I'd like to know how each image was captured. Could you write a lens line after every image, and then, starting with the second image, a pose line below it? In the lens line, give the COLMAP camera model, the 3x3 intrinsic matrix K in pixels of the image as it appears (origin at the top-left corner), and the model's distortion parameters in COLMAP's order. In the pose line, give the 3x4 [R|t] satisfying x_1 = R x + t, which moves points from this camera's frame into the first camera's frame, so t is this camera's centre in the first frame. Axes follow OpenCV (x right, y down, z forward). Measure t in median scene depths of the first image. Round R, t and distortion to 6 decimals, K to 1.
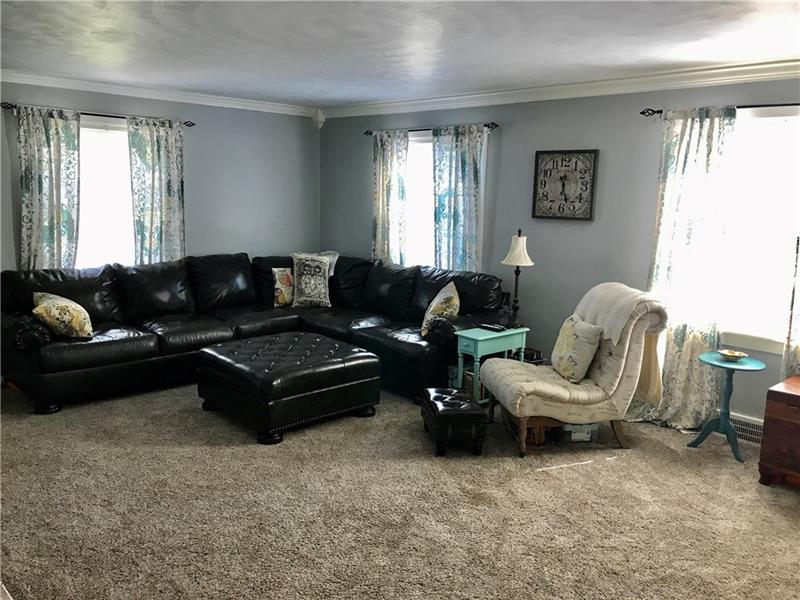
lens RADIAL K [[660.1, 0, 400.0], [0, 660.1, 300.0], [0, 0, 1]] dist [0.078817, -0.004893]
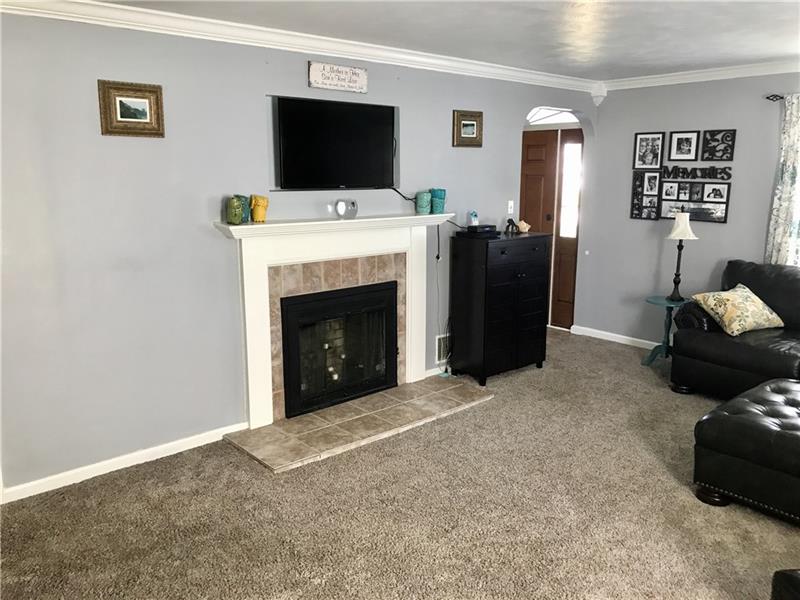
lens RADIAL K [[660.1, 0, 400.0], [0, 660.1, 300.0], [0, 0, 1]] dist [0.078817, -0.004893]
pose [[-0.015597, 0.177010, -0.984085, 0.508276], [-0.170577, 0.969306, 0.177055, -0.086789], [0.985221, 0.170623, 0.015075, 0.531638]]
